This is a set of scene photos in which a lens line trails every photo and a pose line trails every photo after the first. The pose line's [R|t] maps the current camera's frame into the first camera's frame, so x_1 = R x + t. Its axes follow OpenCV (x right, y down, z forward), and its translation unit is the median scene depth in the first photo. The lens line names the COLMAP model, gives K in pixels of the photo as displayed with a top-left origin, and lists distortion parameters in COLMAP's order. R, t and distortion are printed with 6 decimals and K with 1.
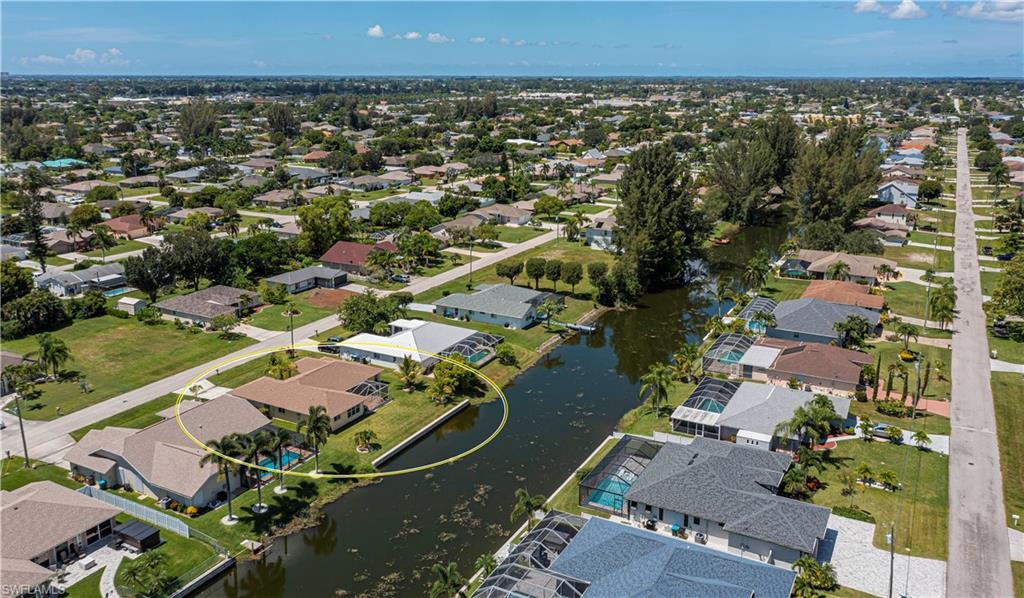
lens RADIAL K [[801.8, 0, 512.0], [0, 801.8, 299.0], [0, 0, 1]] dist [0.002093, 0.000181]
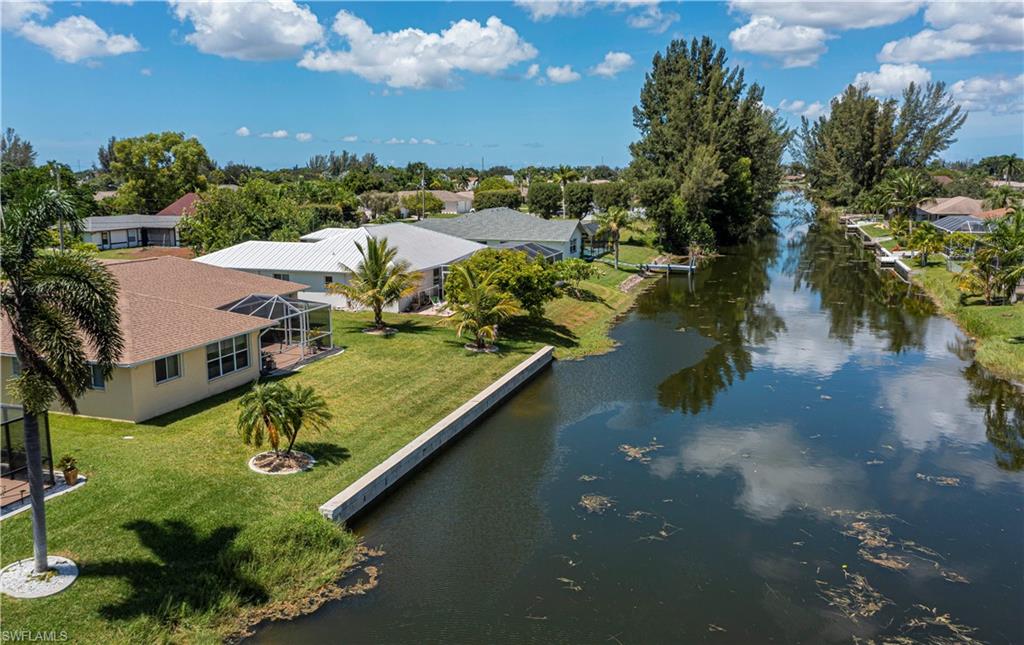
lens RADIAL K [[804.5, 0, 512.0], [0, 804.5, 322.5], [0, 0, 1]] dist [-0.003015, -0.000394]
pose [[0.986233, -0.029608, 0.162689, -0.142276], [0.044082, 0.995312, -0.086086, 0.157224], [-0.159378, 0.092073, 0.982915, 0.691286]]
